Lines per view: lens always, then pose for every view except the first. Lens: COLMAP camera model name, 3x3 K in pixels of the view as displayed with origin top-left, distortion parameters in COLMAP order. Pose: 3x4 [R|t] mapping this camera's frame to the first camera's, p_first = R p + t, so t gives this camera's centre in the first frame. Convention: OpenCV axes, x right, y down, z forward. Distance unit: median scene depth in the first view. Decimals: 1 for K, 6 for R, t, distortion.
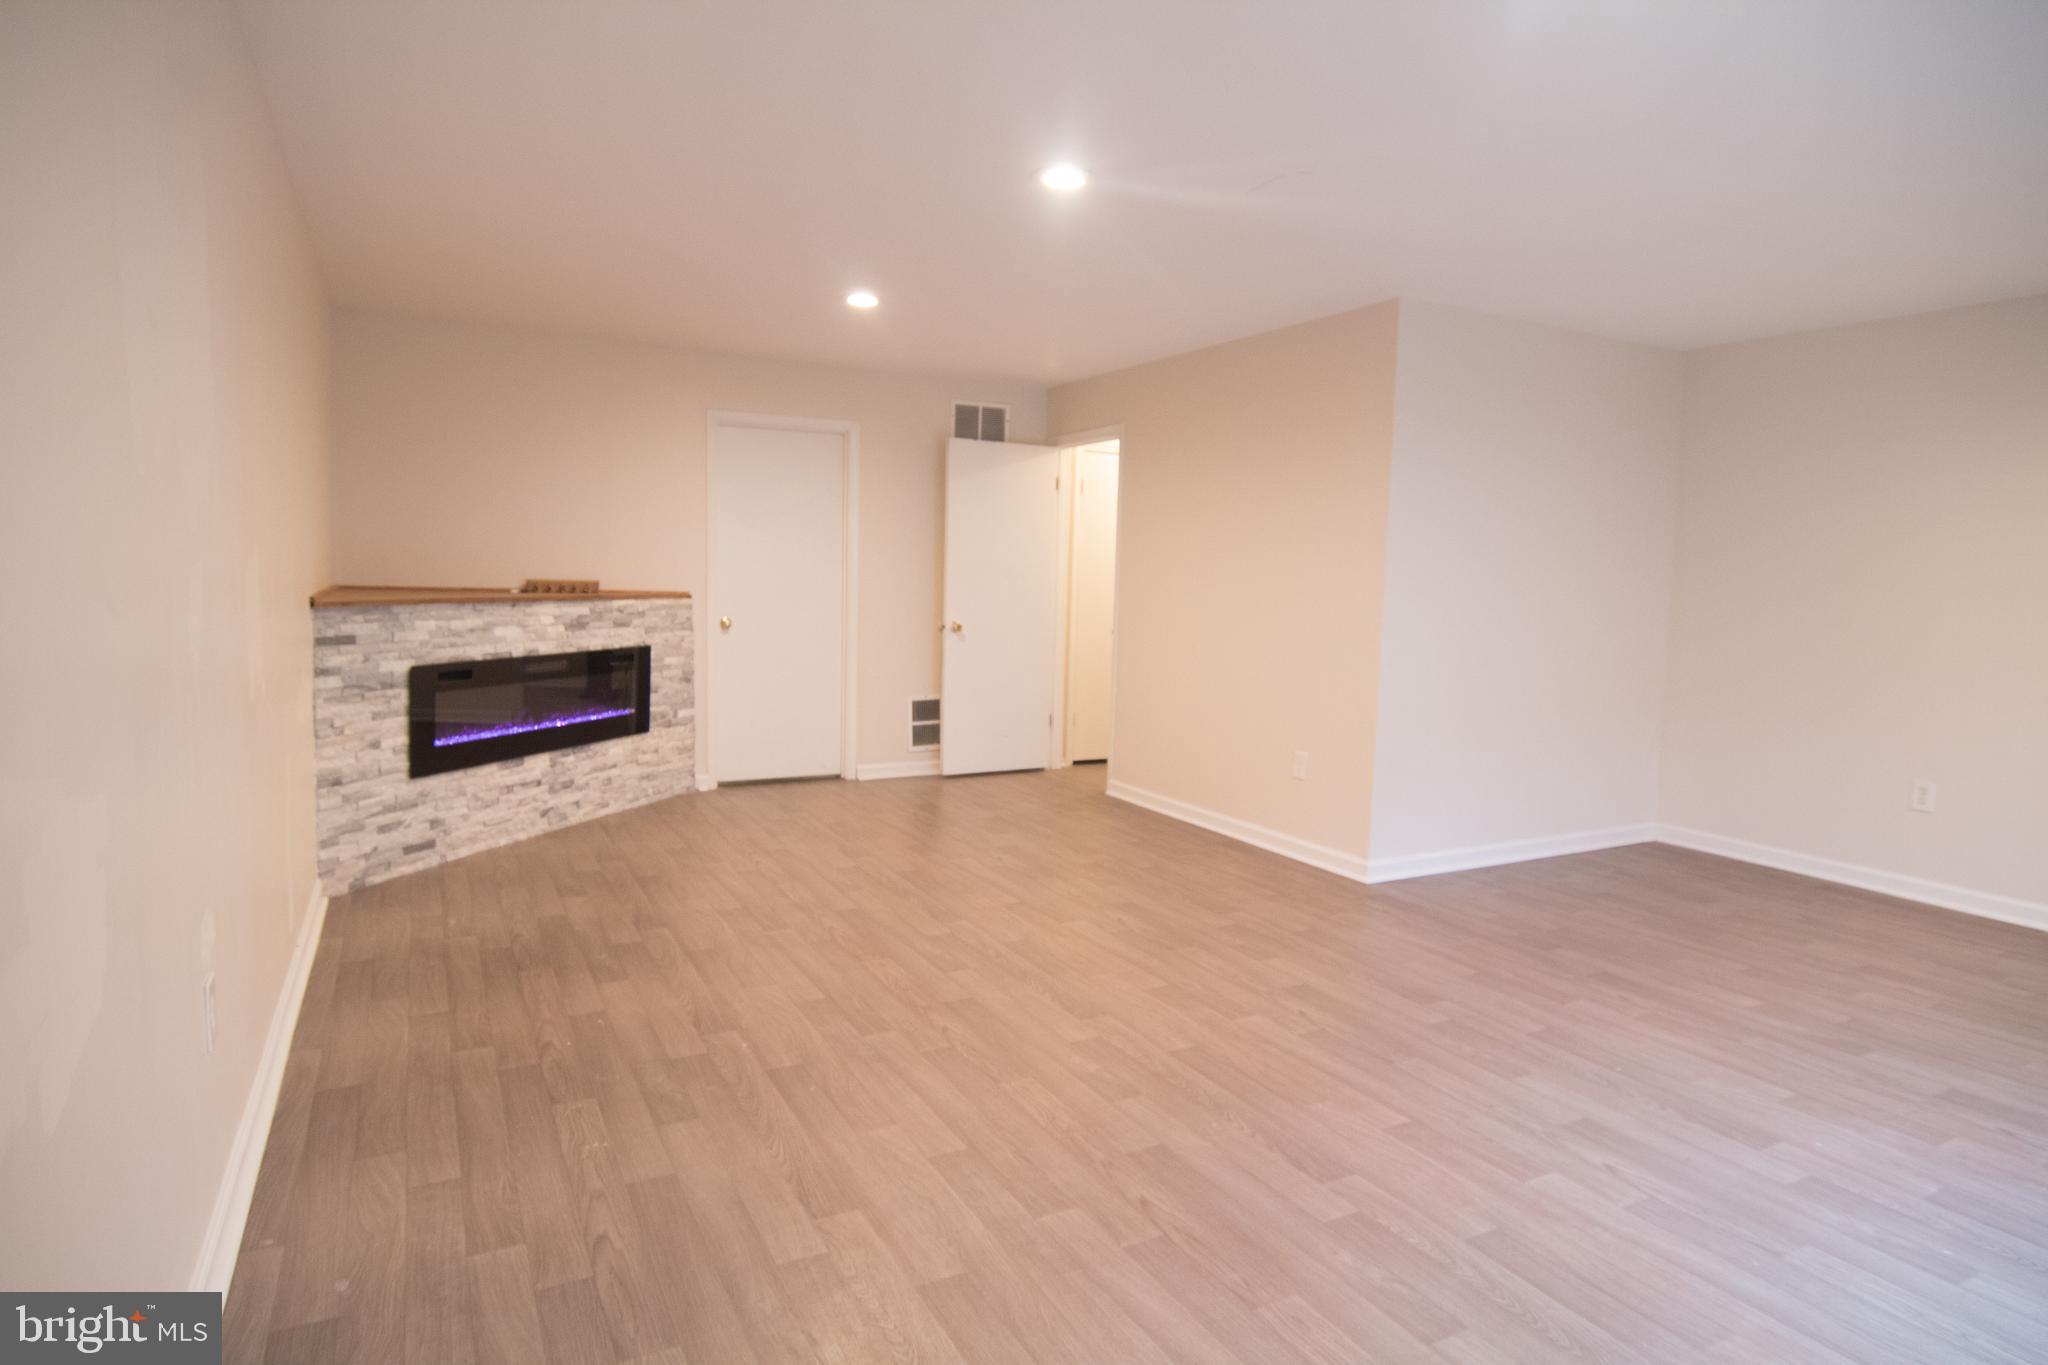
lens RADIAL K [[1144.3, 0, 1026.5], [0, 1144.3, 679.5], [0, 0, 1]] dist [-0.008293, -0.001033]
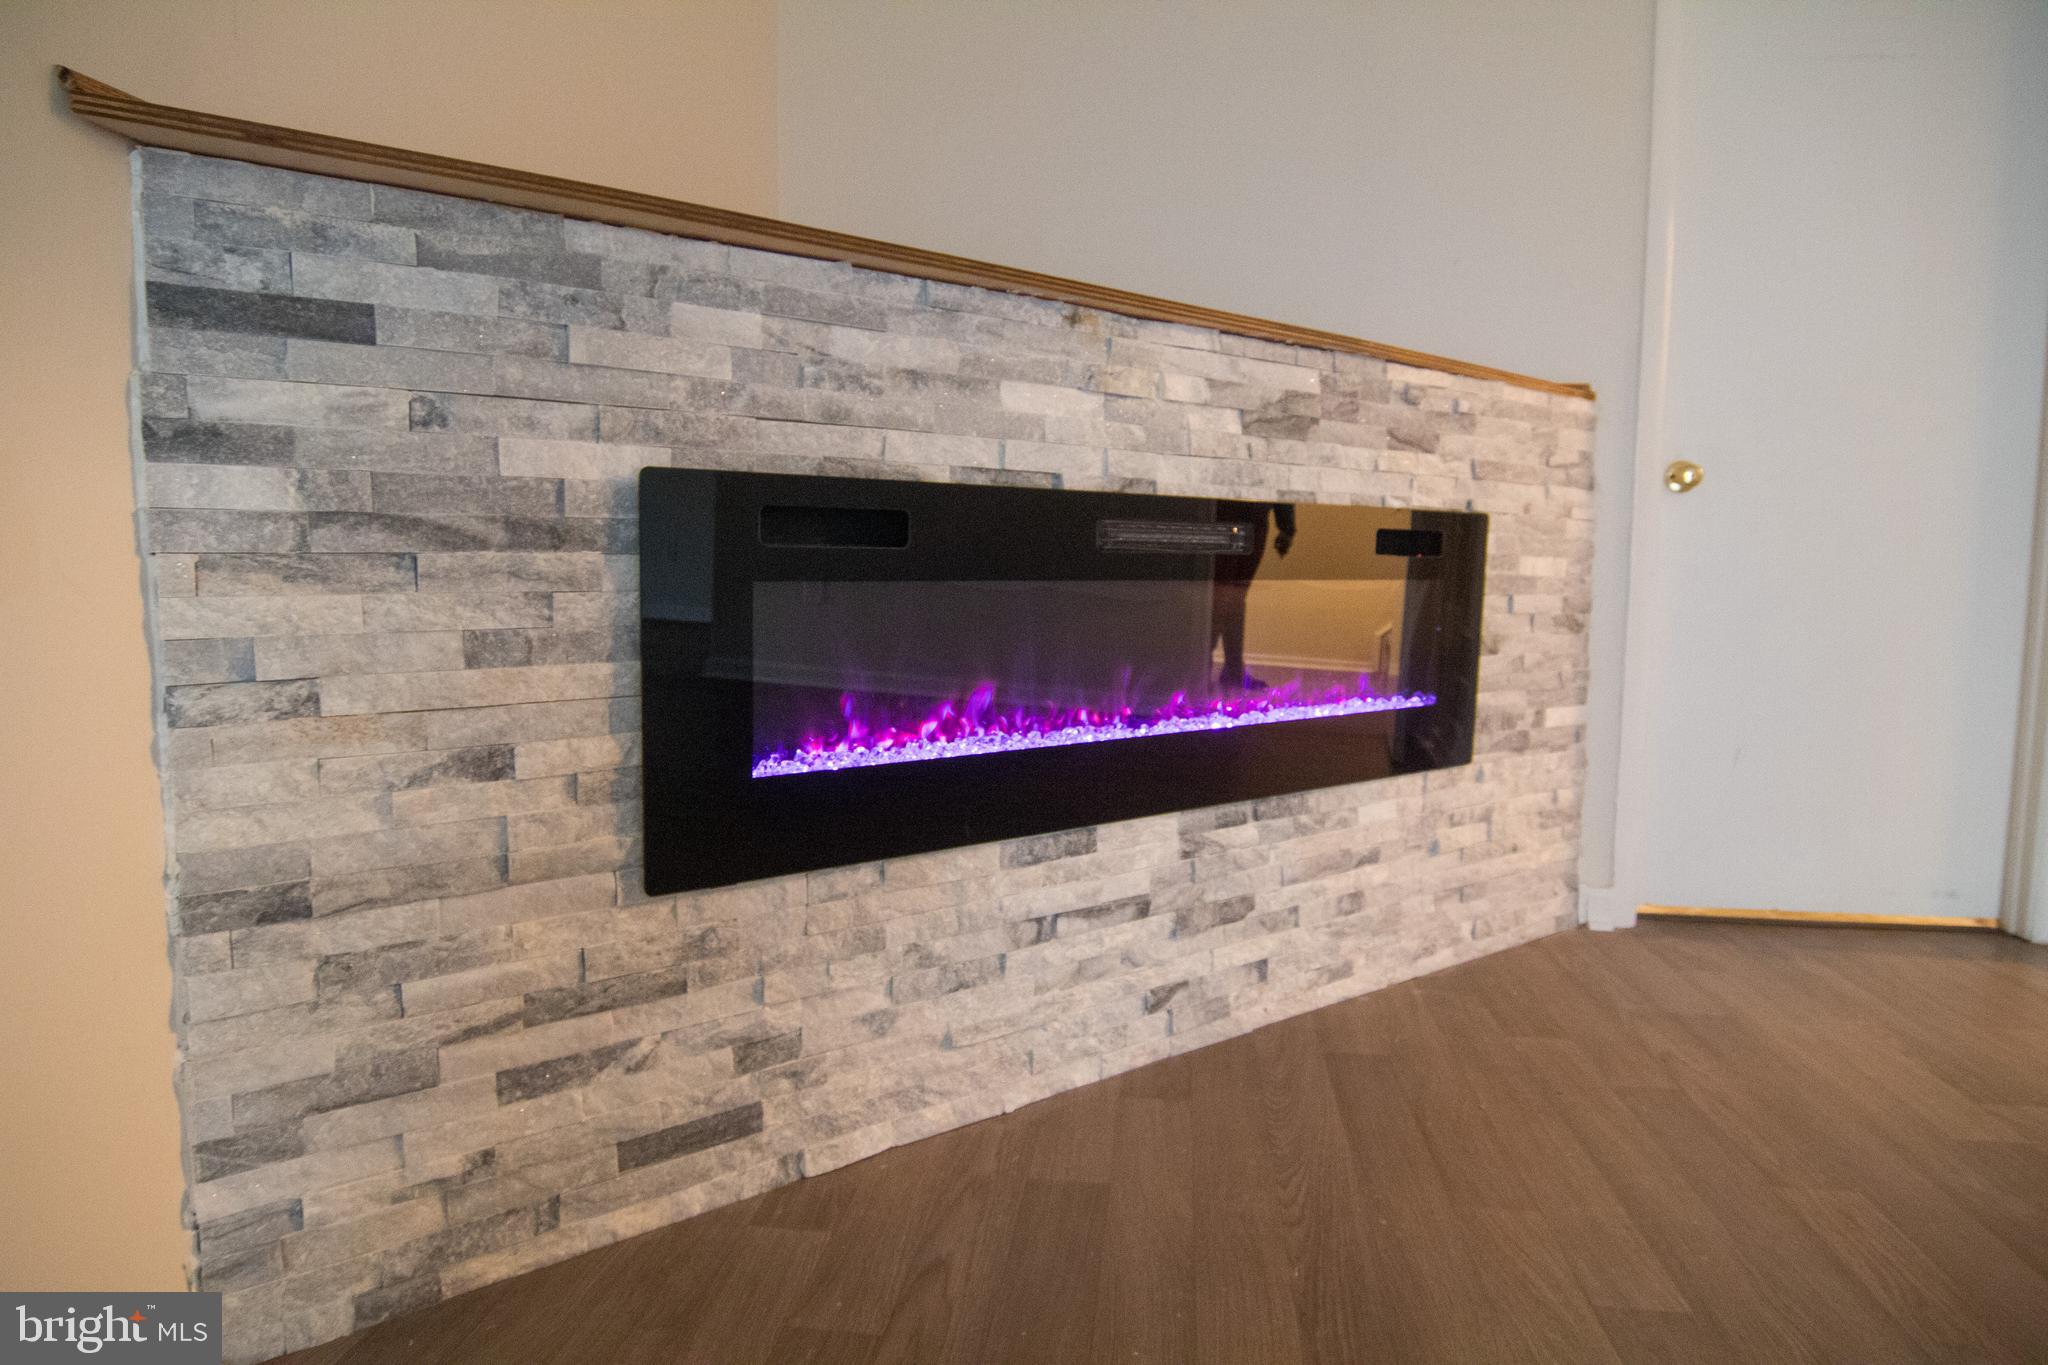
lens RADIAL K [[1144.3, 0, 1024.9], [0, 1144.3, 680.0], [0, 0, 1]] dist [-0.008293, -0.001033]
pose [[0.812611, 0.035786, -0.581707, -0.294716], [-0.040499, 0.999168, 0.004894, 0.029792], [0.581398, 0.019582, 0.813384, 0.784836]]
